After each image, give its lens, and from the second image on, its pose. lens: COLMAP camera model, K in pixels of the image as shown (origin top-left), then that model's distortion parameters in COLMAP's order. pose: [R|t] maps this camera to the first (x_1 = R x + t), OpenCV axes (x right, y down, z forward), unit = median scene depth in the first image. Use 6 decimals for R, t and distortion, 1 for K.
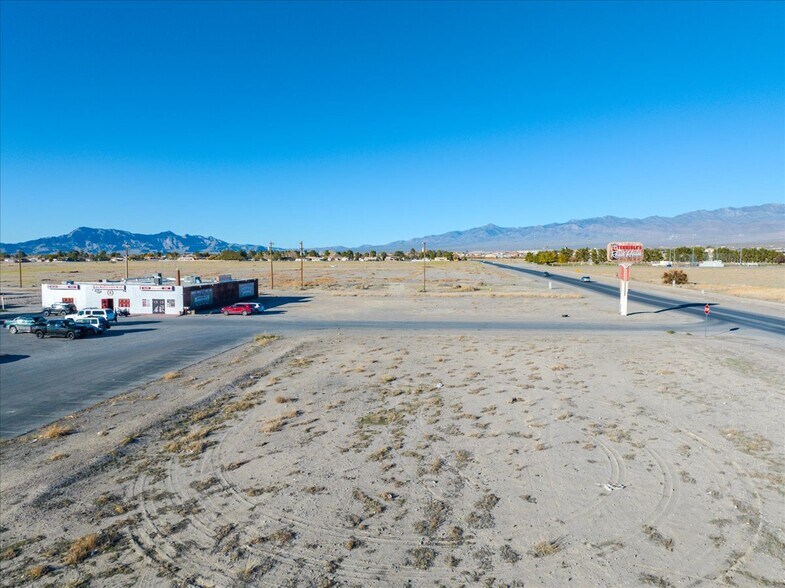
lens RADIAL K [[554.3, 0, 388.6], [0, 554.3, 294.8], [0, 0, 1]] dist [-0.042699, 0.008574]
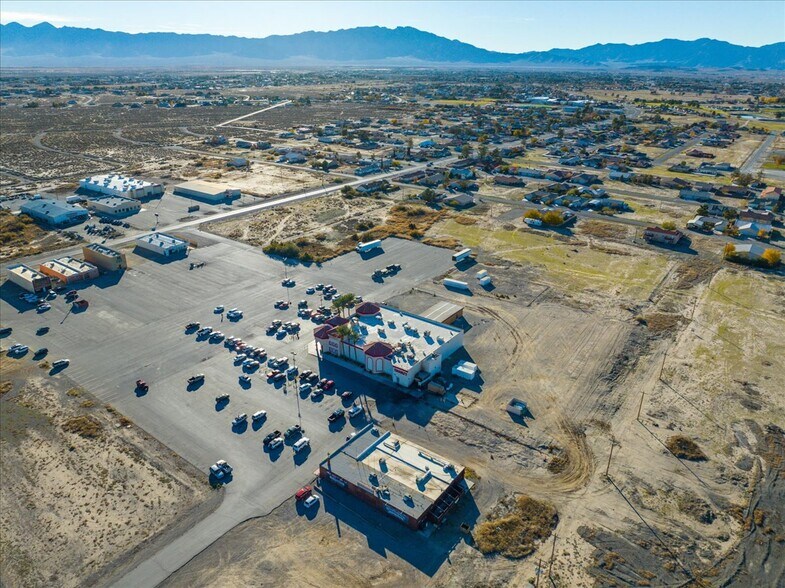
lens RADIAL K [[554.3, 0, 390.2], [0, 554.3, 293.0], [0, 0, 1]] dist [-0.042699, 0.008574]
pose [[-0.501018, 0.331276, -0.799523, 0.763626], [-0.073313, 0.904270, 0.420619, -1.279576], [0.862326, 0.269353, -0.428769, 1.784126]]
